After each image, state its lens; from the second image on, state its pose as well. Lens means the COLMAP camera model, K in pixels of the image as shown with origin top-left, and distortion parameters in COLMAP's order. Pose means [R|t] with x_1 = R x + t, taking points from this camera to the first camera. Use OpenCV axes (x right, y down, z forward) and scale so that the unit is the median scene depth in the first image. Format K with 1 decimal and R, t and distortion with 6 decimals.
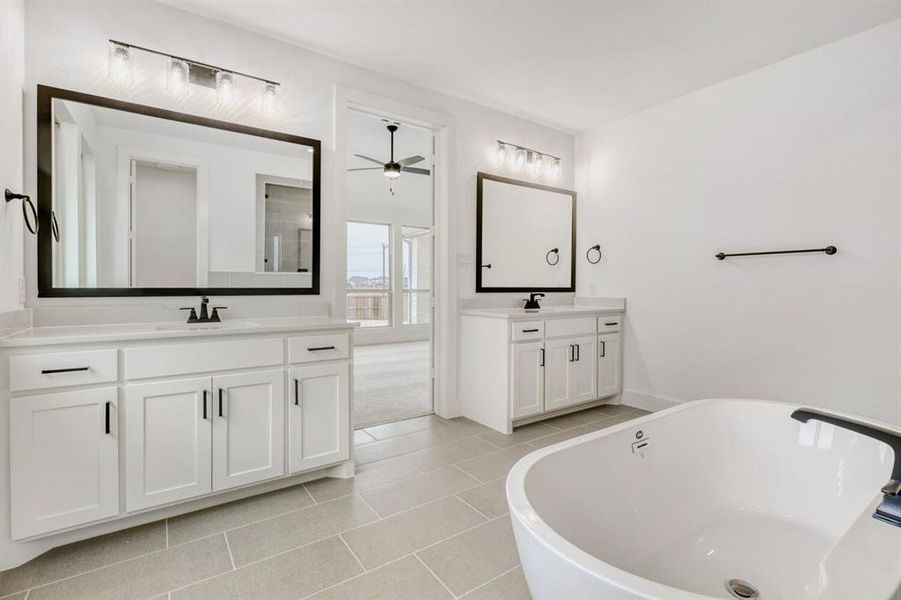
lens RADIAL K [[406.7, 0, 447.2], [0, 406.7, 287.6], [0, 0, 1]] dist [-0.002614, -0.000197]
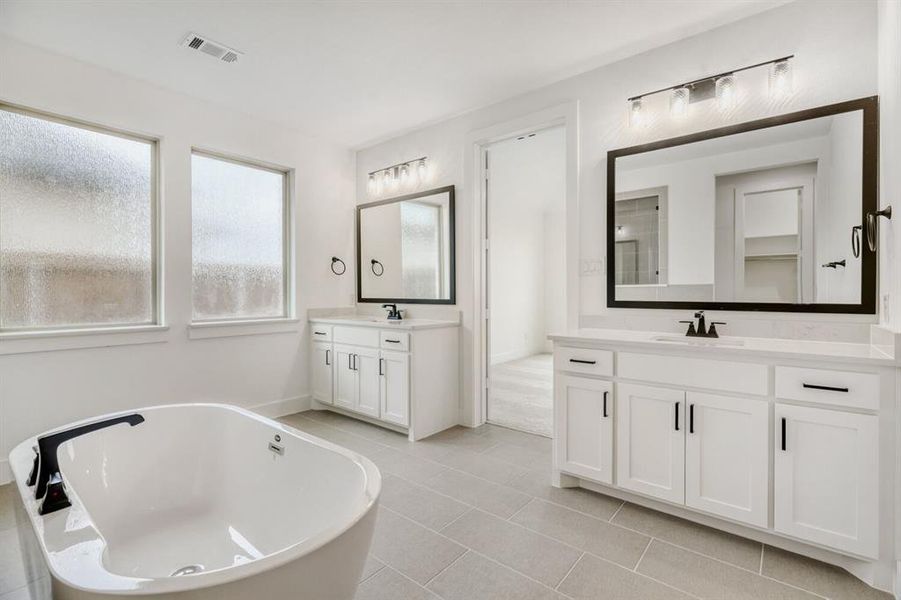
lens RADIAL K [[406.3, 0, 448.3], [0, 406.3, 295.3], [0, 0, 1]] dist [0.000401, -0.007429]
pose [[0.291331, -0.004339, -0.956612, 0.689582], [-0.011909, 0.999896, -0.008163, -0.001342], [0.956548, 0.013770, 0.291249, 0.465591]]
